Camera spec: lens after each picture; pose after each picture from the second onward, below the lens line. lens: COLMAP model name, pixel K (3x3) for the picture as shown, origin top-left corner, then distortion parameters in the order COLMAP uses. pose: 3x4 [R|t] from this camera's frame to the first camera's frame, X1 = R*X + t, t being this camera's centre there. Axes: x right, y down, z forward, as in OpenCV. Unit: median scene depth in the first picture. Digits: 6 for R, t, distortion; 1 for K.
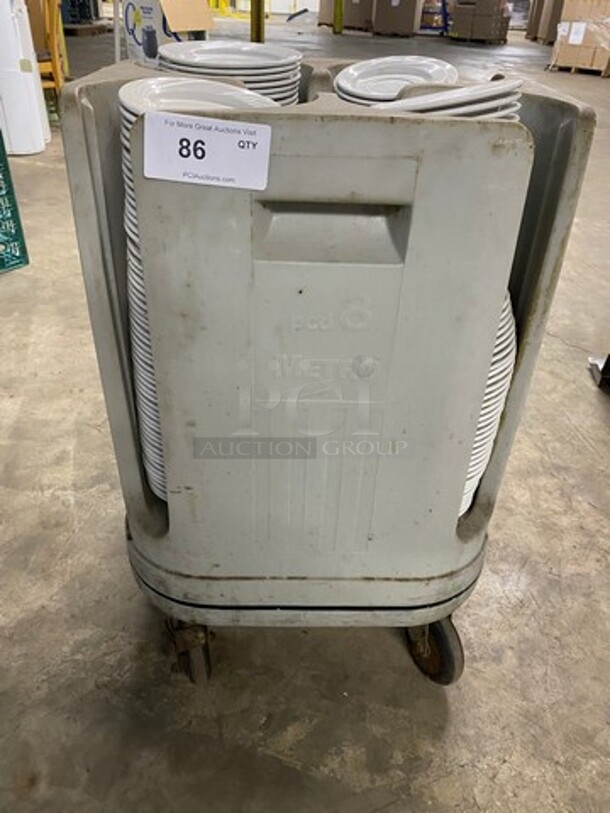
lens RADIAL K [[615.4, 0, 306.2], [0, 615.4, 405.2], [0, 0, 1]] dist [0.000842, 0.016544]
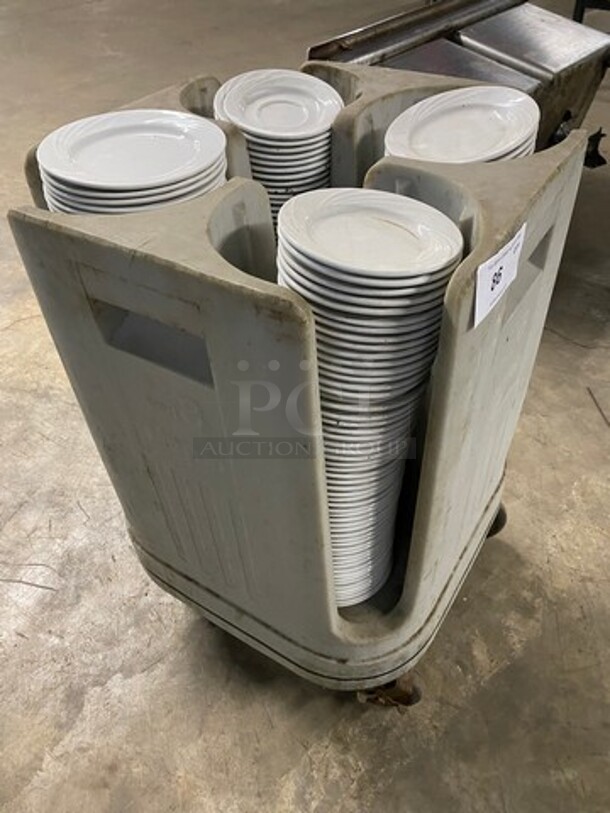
lens RADIAL K [[615.4, 0, 305.5], [0, 615.4, 408.2], [0, 0, 1]] dist [0.000842, 0.016544]
pose [[0.551030, -0.617601, 0.561191, -0.576409], [0.514487, 0.780911, 0.354235, -0.423354], [-0.657016, 0.093532, 0.748052, 0.288392]]
